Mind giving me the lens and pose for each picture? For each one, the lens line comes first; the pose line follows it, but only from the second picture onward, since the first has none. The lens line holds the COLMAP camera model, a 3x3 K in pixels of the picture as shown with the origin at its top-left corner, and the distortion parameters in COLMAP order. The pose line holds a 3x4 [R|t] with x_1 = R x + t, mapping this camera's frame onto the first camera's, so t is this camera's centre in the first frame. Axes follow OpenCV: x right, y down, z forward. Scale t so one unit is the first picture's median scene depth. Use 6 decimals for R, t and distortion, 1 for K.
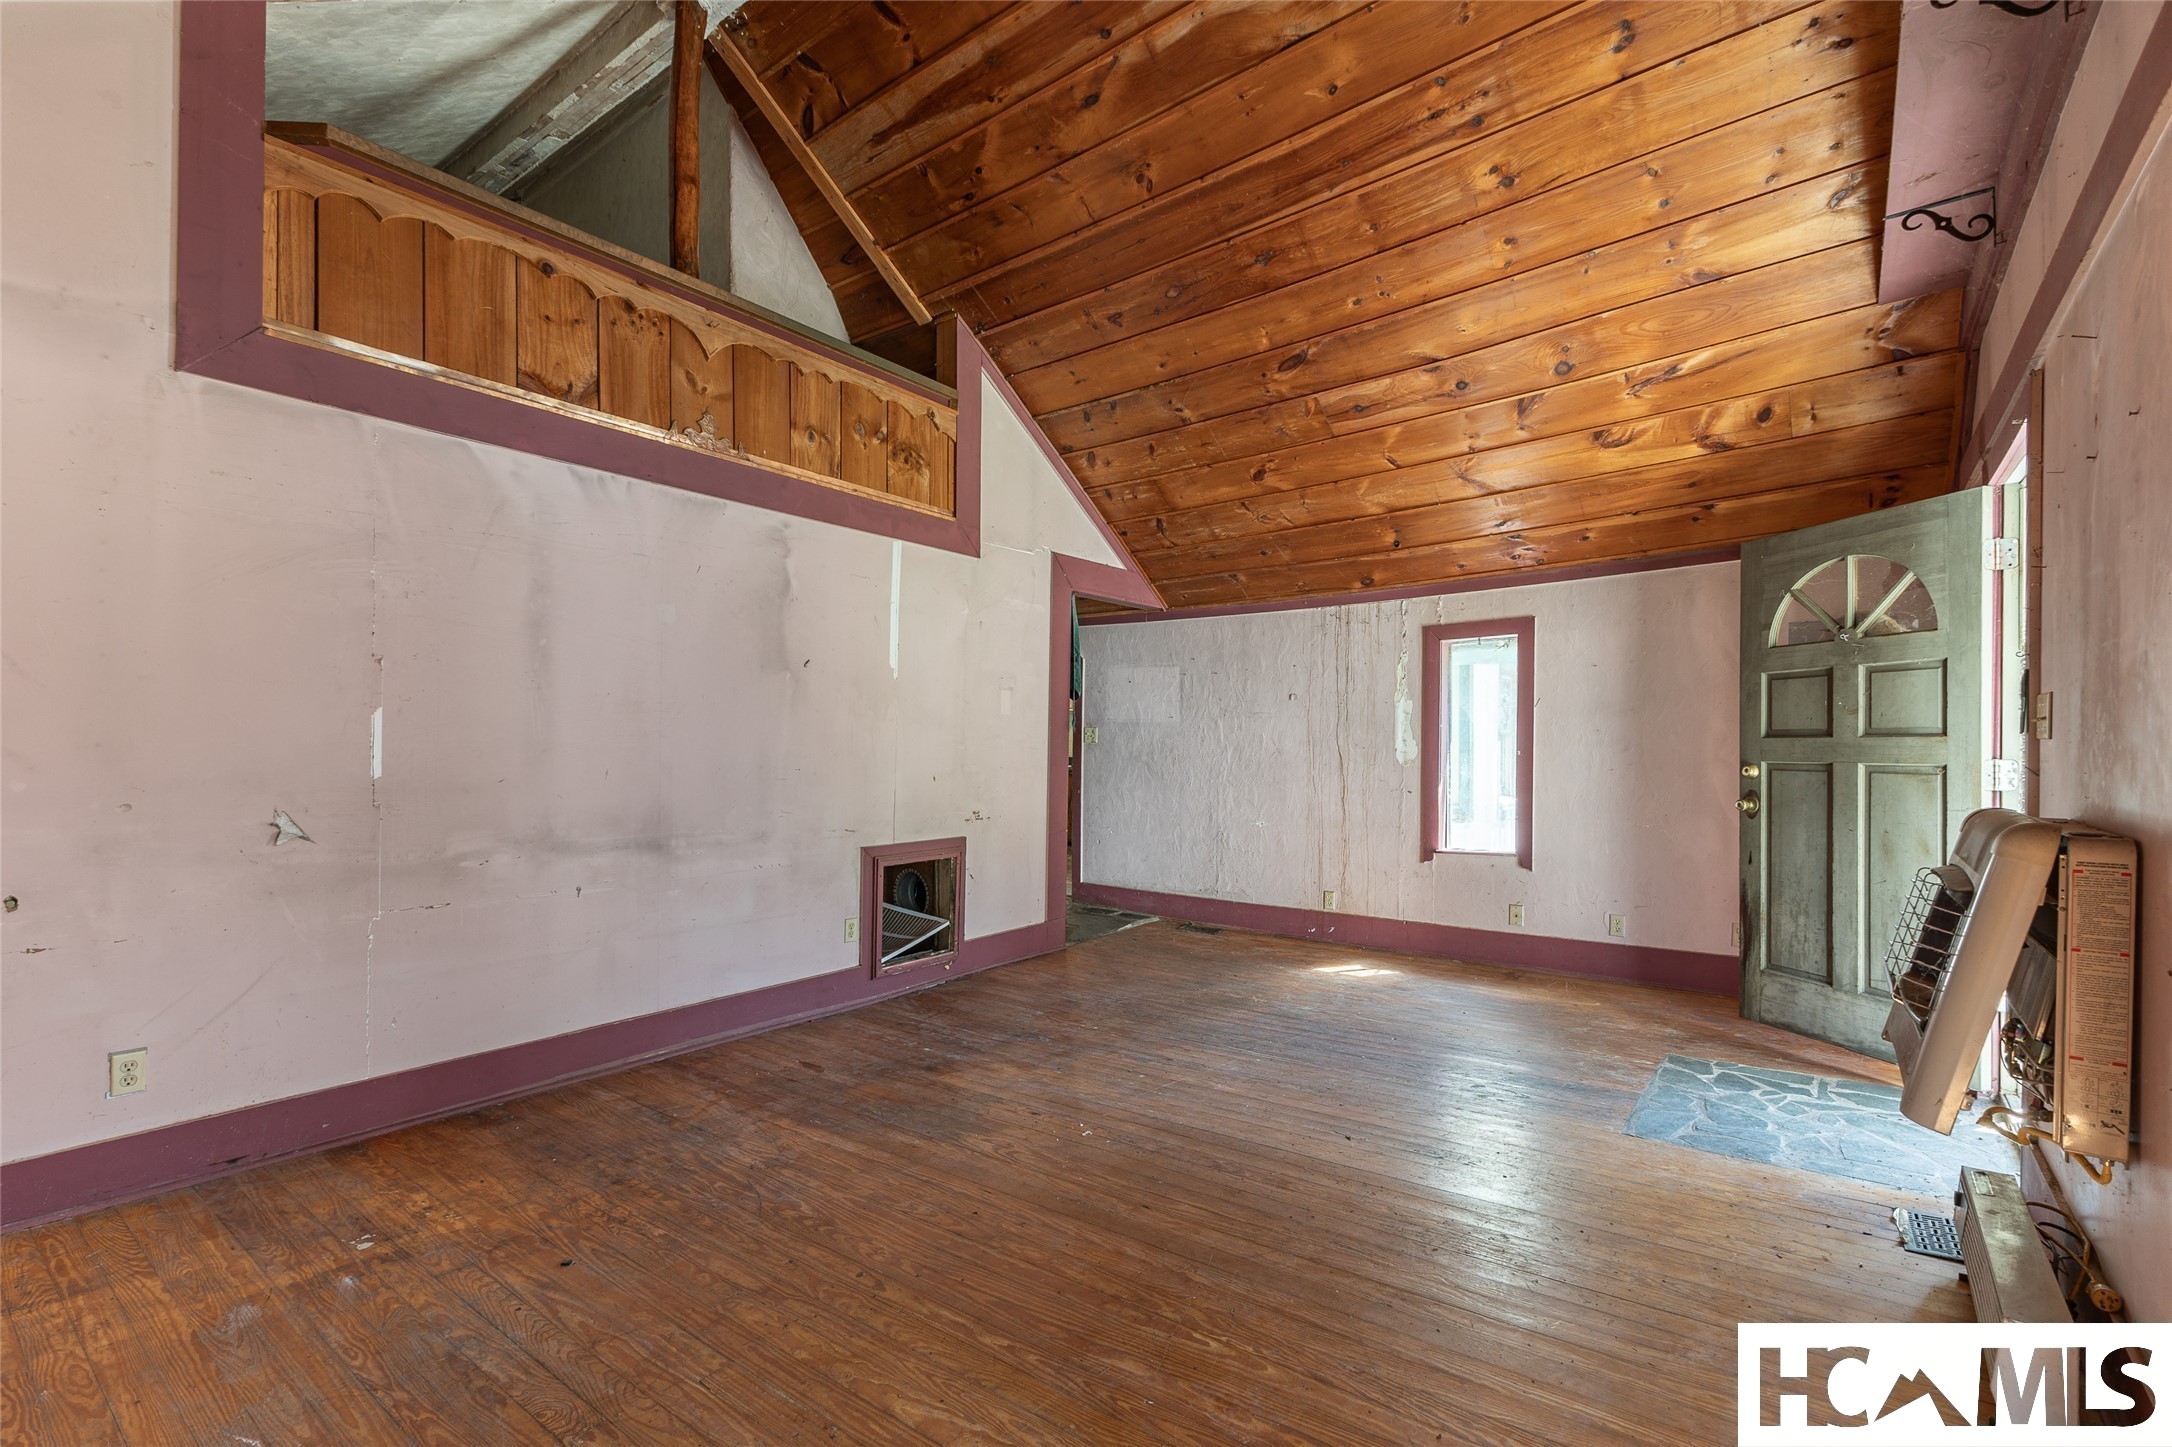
lens RADIAL K [[977.0, 0, 1085.7], [0, 977.0, 756.1], [0, 0, 1]] dist [0.000519, 0.000044]
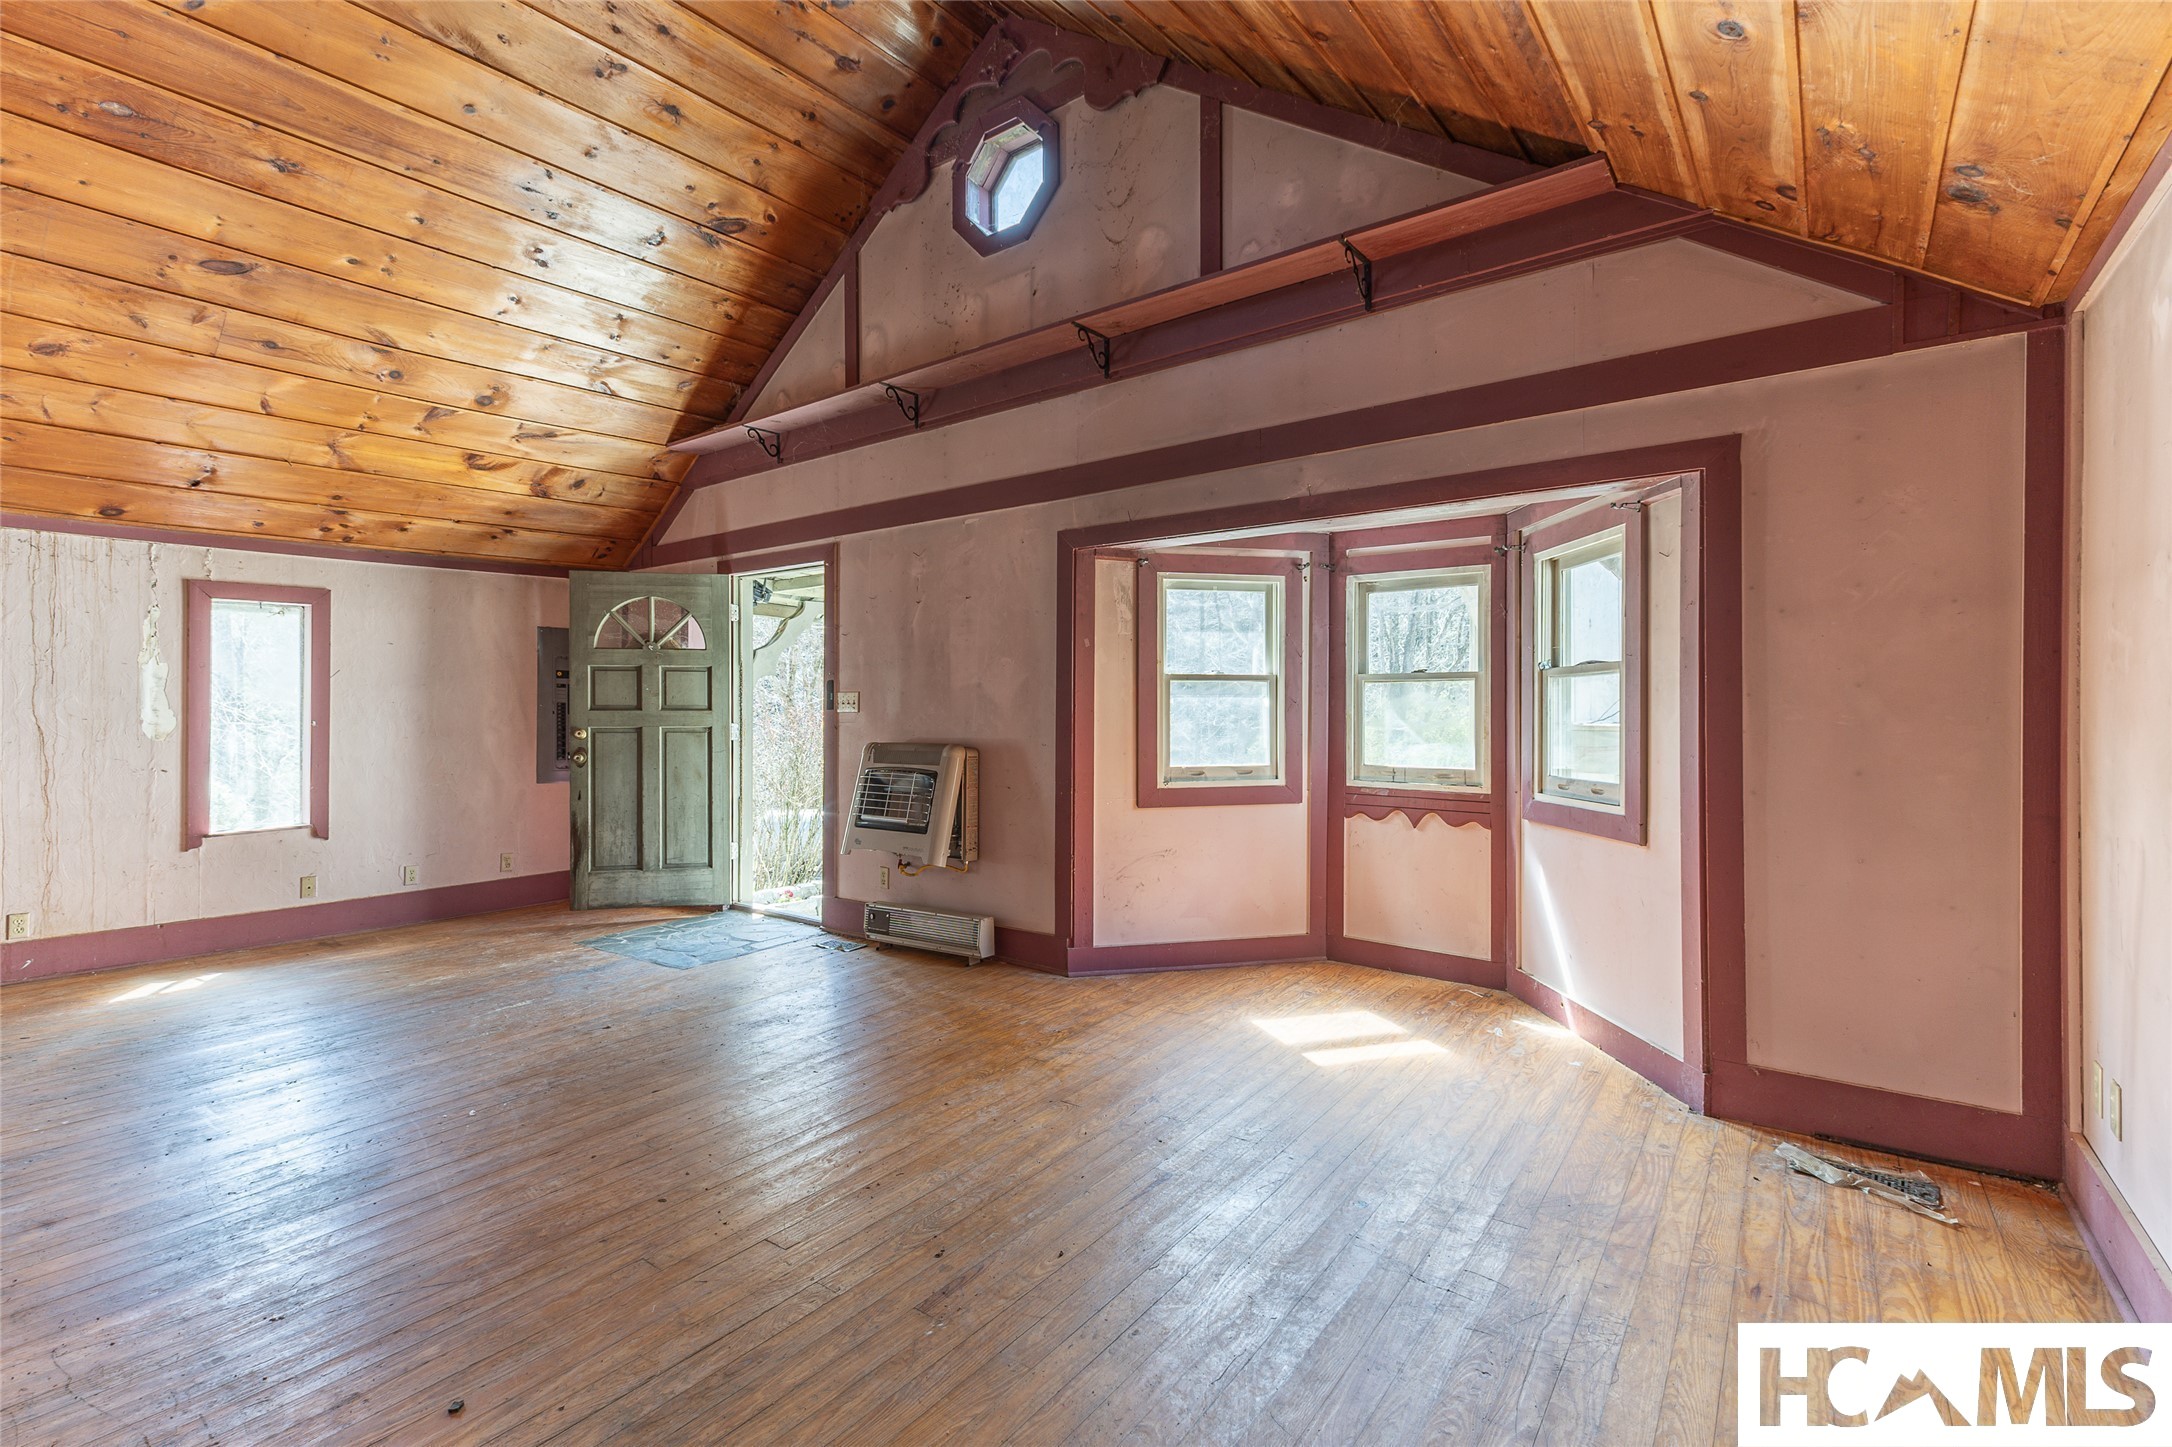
lens RADIAL K [[937.8, 0, 1086.0], [0, 937.8, 723.5], [0, 0, 1]] dist [0.001442, 0.000132]
pose [[-0.025232, -0.006194, 0.999662, -0.710252], [0.013086, 0.999893, 0.006526, 0.001033], [-0.999596, 0.013246, -0.025148, 0.308538]]
